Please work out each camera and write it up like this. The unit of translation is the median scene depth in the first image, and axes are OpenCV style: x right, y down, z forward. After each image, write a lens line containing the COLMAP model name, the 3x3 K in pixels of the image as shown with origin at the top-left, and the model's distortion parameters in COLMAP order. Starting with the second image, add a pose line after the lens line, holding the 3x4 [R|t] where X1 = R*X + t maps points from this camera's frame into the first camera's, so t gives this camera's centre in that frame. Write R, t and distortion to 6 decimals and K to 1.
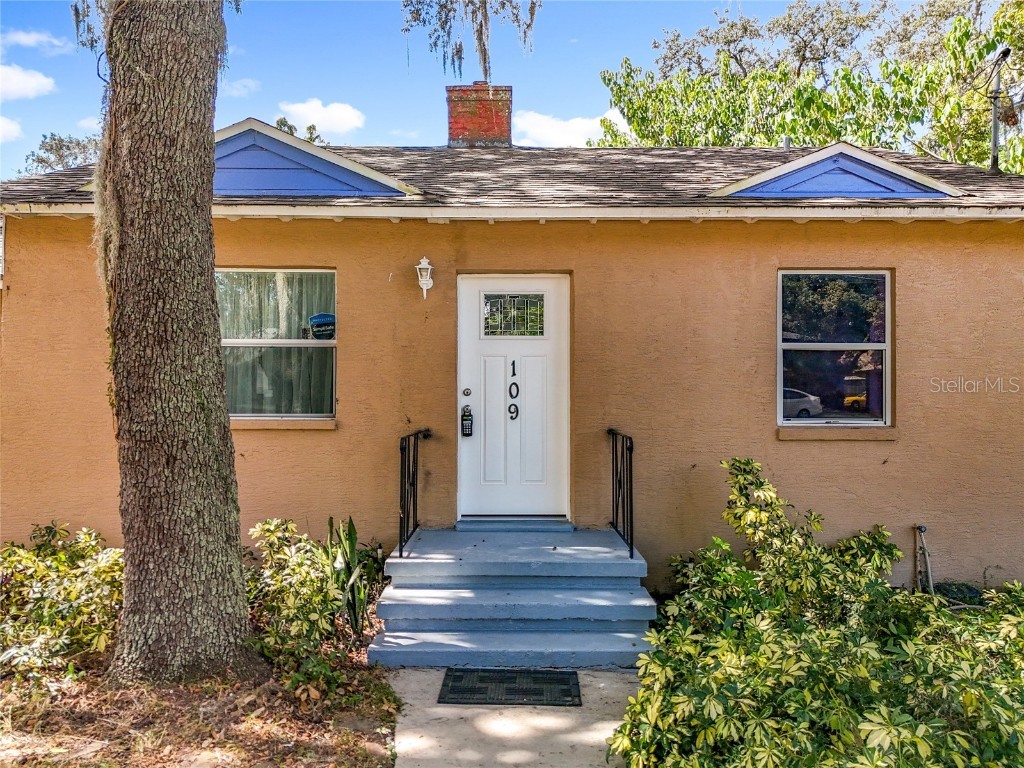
lens RADIAL K [[755.6, 0, 515.4], [0, 755.6, 378.1], [0, 0, 1]] dist [0.053887, -0.042579]
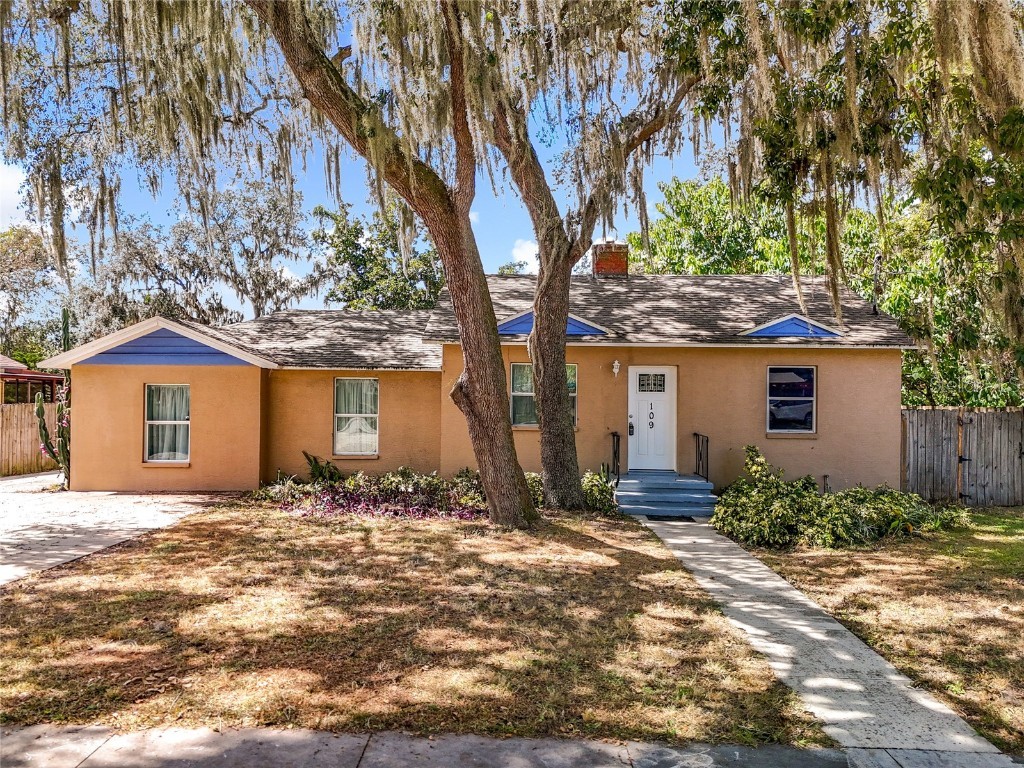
lens RADIAL K [[755.6, 0, 516.4], [0, 755.6, 382.4], [0, 0, 1]] dist [0.053887, -0.042579]
pose [[0.999595, 0.006937, -0.027591, -0.363437], [-0.006825, 0.999968, 0.004164, -0.095553], [0.027619, -0.003974, 0.999611, -1.362111]]
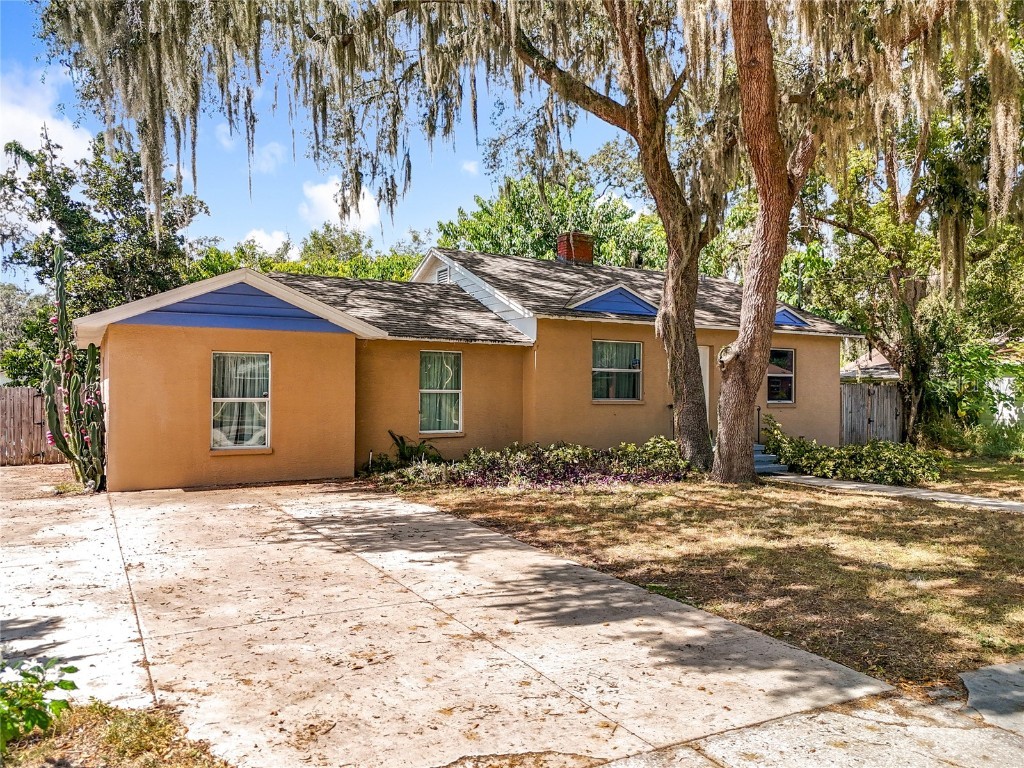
lens RADIAL K [[755.6, 0, 515.3], [0, 755.6, 379.9], [0, 0, 1]] dist [0.053887, -0.042579]
pose [[0.875969, 0.010743, 0.482248, -1.854274], [-0.013191, 0.999912, 0.001685, -0.015003], [-0.482188, -0.007838, 0.876033, -1.041074]]
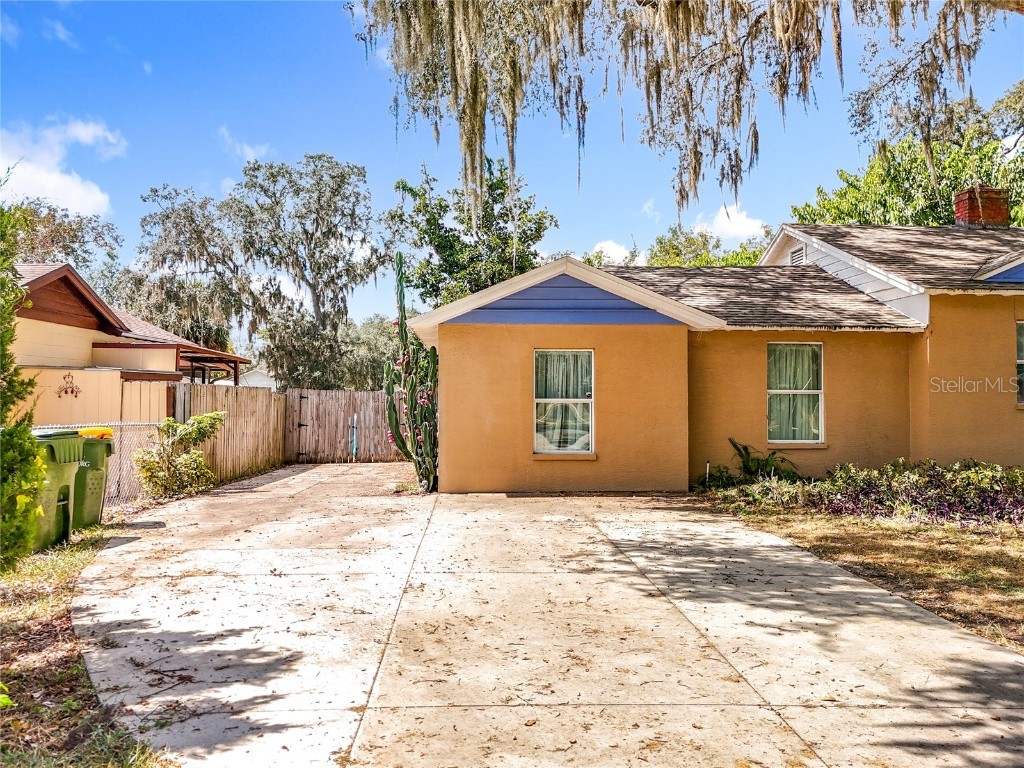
lens RADIAL K [[755.6, 0, 513.3], [0, 755.6, 380.4], [0, 0, 1]] dist [0.053887, -0.042579]
pose [[0.998900, 0.004012, 0.046717, -1.733399], [-0.003833, 0.999985, -0.003919, 0.007723], [-0.046732, 0.003736, 0.998900, -0.778370]]
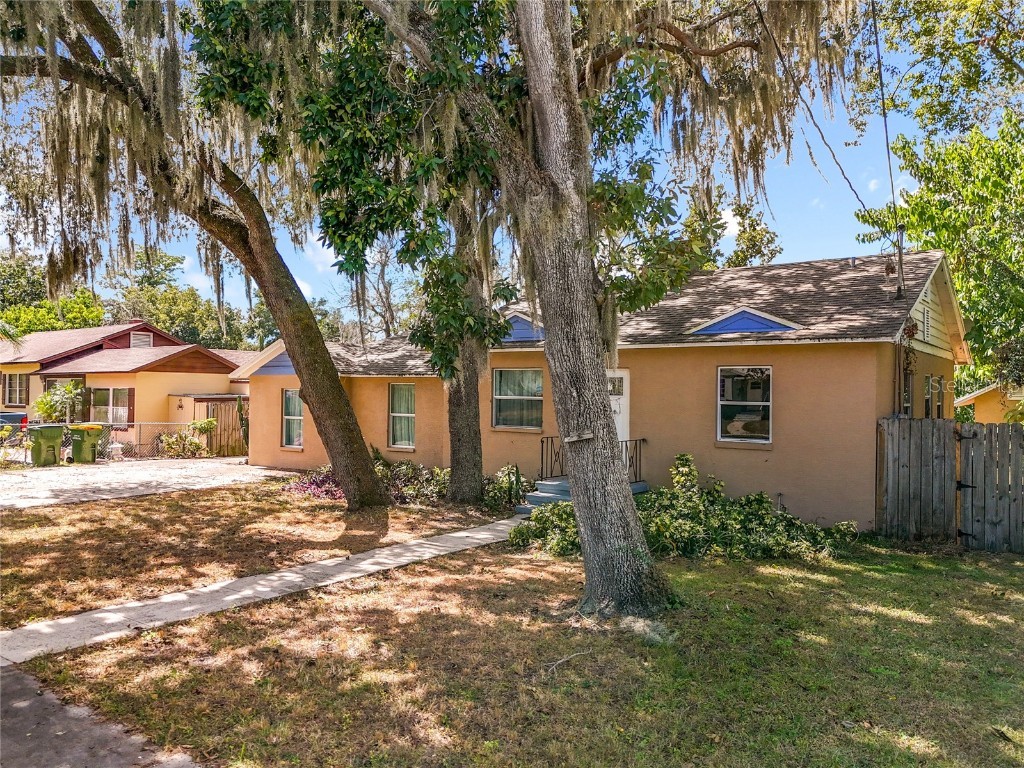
lens RADIAL K [[755.6, 0, 513.6], [0, 755.6, 388.9], [0, 0, 1]] dist [0.053887, -0.042579]
pose [[0.802523, 0.003608, -0.596610, 1.144168], [-0.000628, 0.999986, 0.005203, -0.091177], [0.596621, -0.003801, 0.802514, -1.020394]]
